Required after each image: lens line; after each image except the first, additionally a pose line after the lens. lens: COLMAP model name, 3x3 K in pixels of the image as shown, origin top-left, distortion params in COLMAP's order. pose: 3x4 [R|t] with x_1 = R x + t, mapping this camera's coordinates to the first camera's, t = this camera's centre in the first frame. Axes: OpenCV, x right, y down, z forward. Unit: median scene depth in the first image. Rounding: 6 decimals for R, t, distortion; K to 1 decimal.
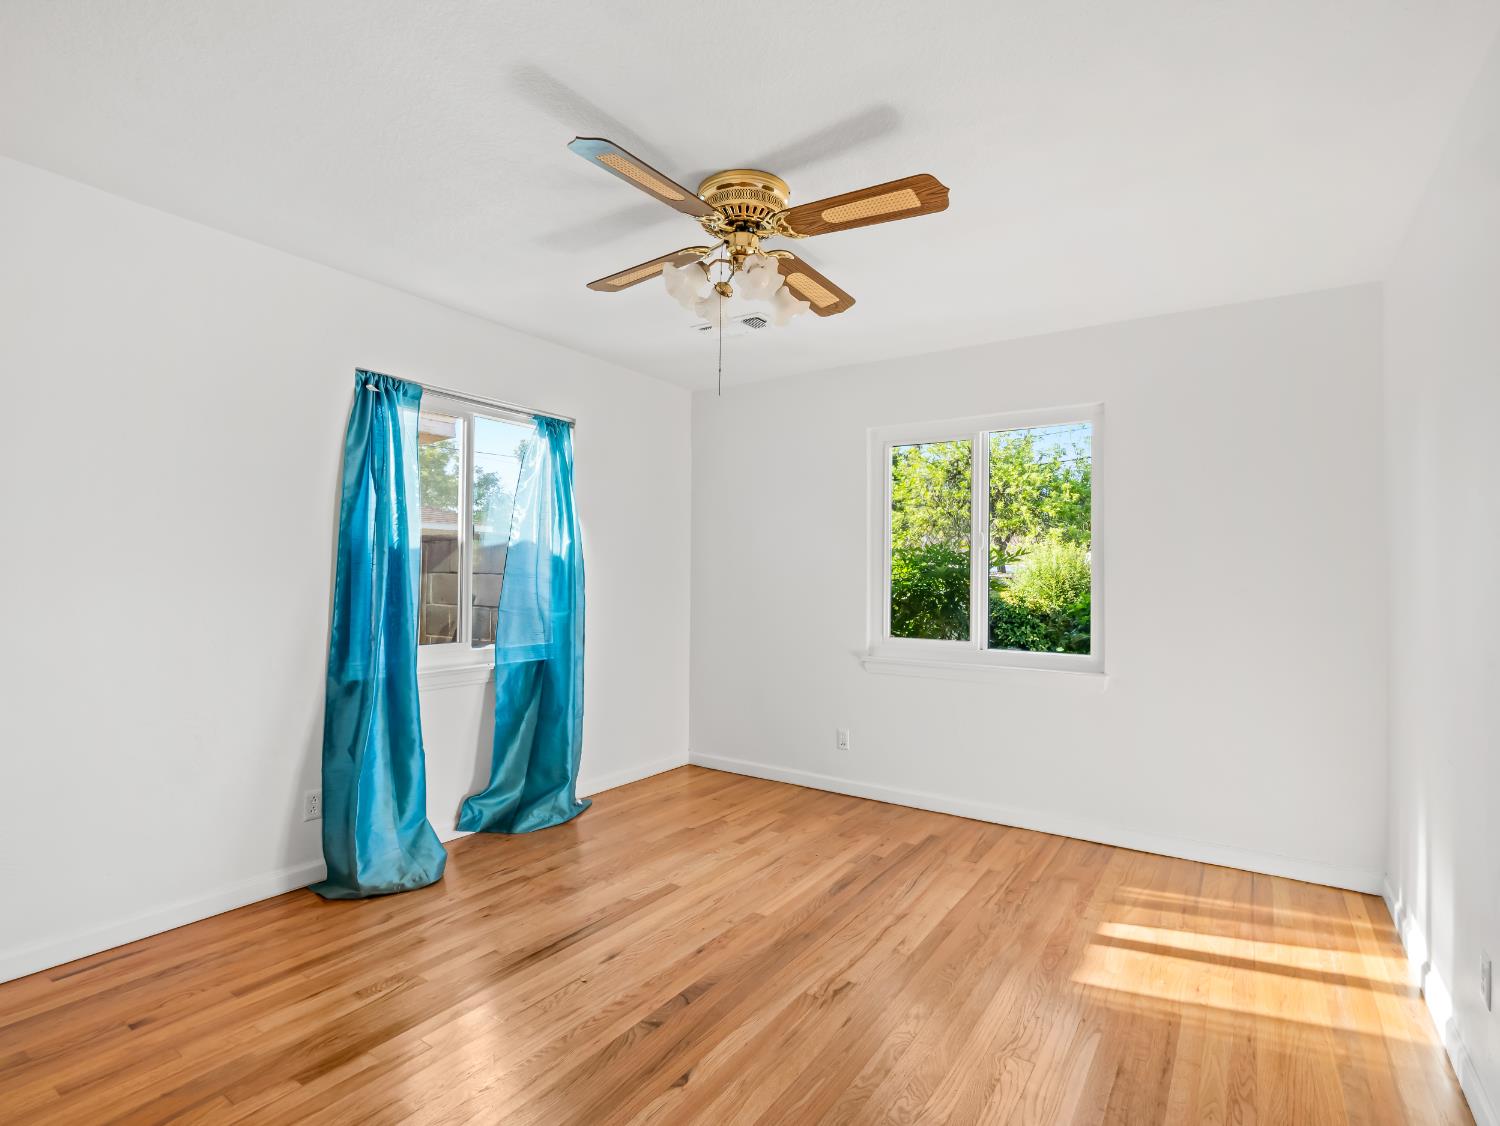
lens RADIAL K [[776.7, 0, 751.4], [0, 776.7, 566.0], [0, 0, 1]] dist [0.000380, -0.000038]
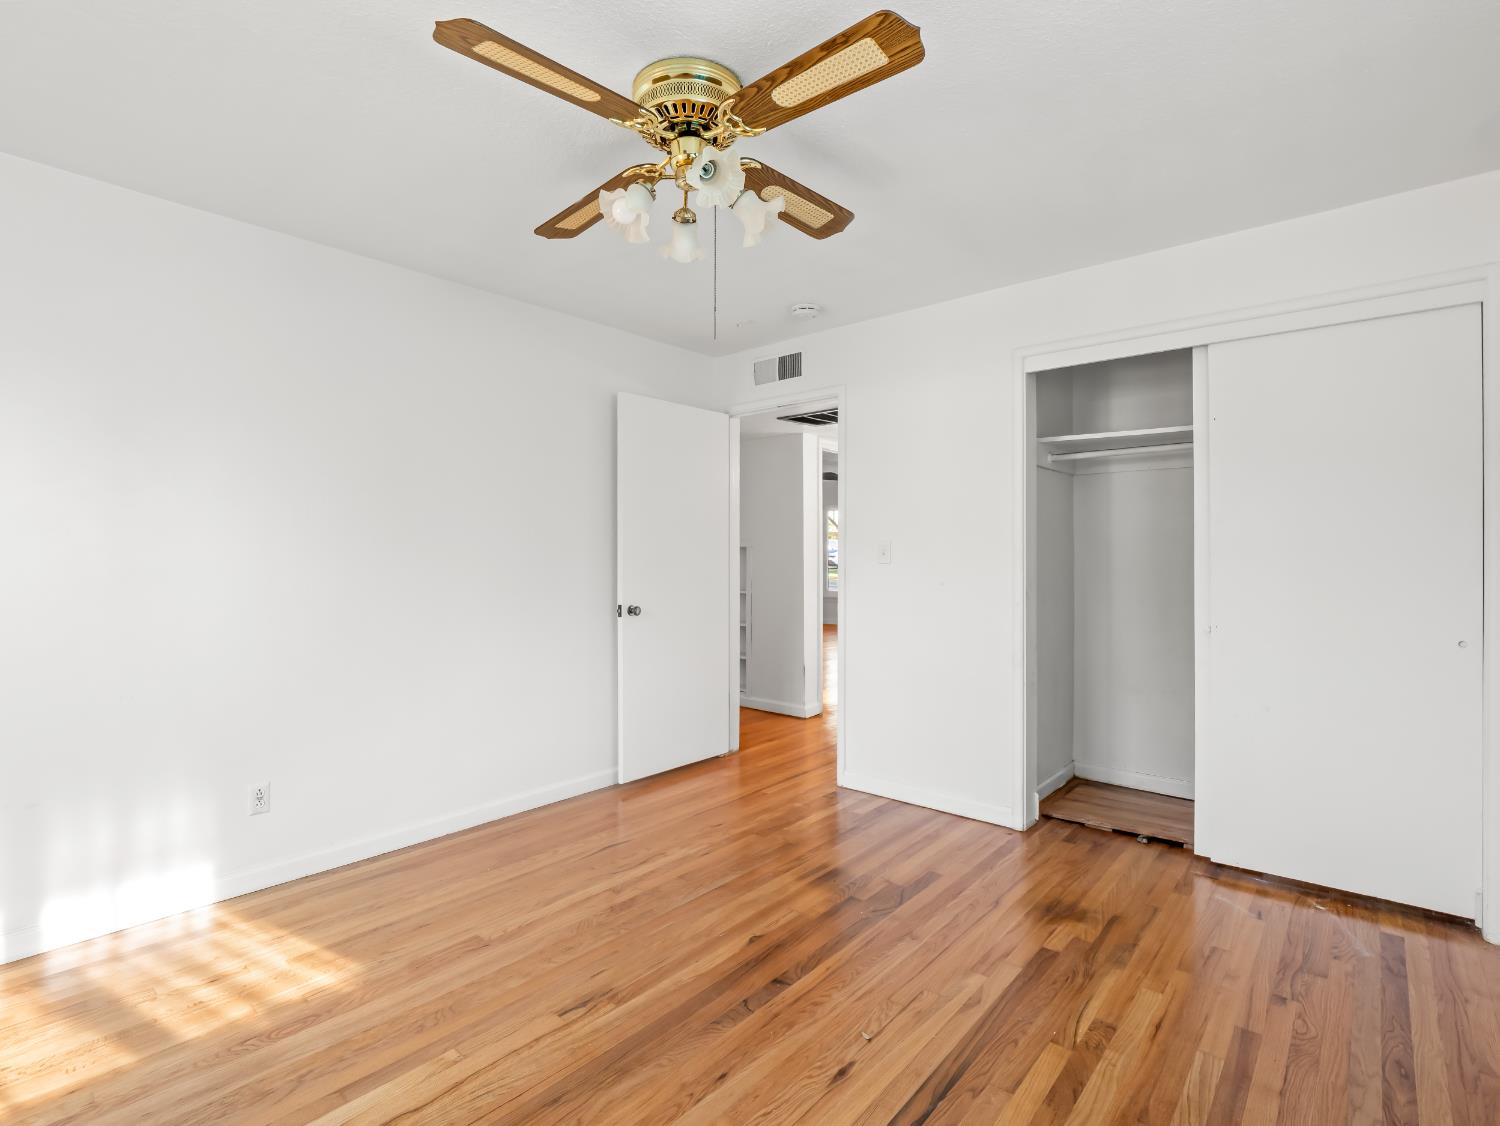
lens RADIAL K [[716.8, 0, 748.2], [0, 716.8, 561.3], [0, 0, 1]] dist [0.000034, 0.000030]
pose [[-0.991982, -0.014729, 0.125515, -0.192695], [-0.015434, 0.999870, -0.004648, 0.025444], [-0.125430, -0.006548, -0.992081, 1.921265]]
